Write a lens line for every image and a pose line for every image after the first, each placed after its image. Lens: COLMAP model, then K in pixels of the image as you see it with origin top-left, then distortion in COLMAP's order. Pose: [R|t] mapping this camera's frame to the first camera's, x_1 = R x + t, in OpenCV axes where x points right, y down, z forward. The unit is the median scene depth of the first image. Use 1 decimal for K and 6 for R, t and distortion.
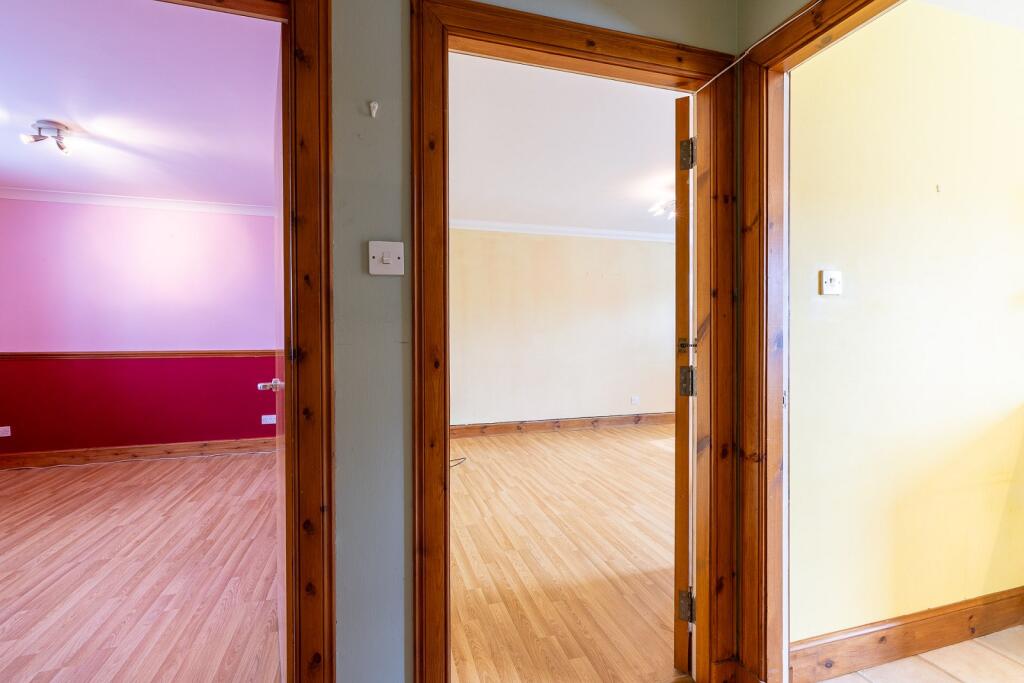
lens RADIAL K [[444.8, 0, 517.6], [0, 444.8, 337.5], [0, 0, 1]] dist [-0.001493, 0.001148]
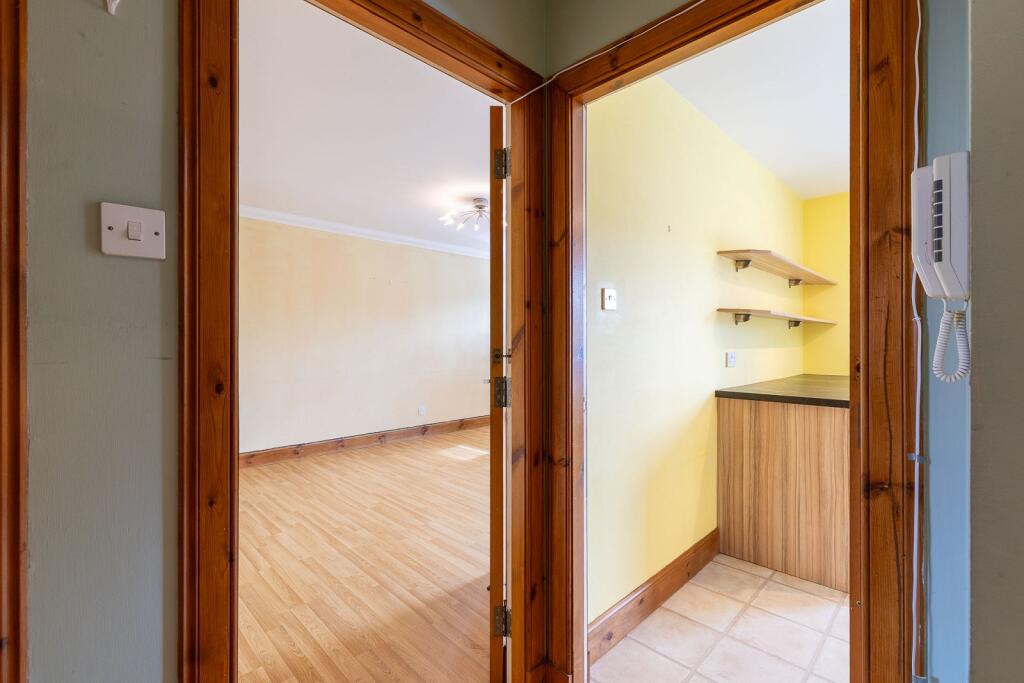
lens RADIAL K [[454.7, 0, 507.2], [0, 454.7, 341.5], [0, 0, 1]] dist [-0.002509, 0.000844]
pose [[0.897273, 0.003403, 0.441463, -0.055957], [0.001357, 0.999944, -0.010465, -0.003916], [-0.441474, 0.009989, 0.897219, 0.088394]]
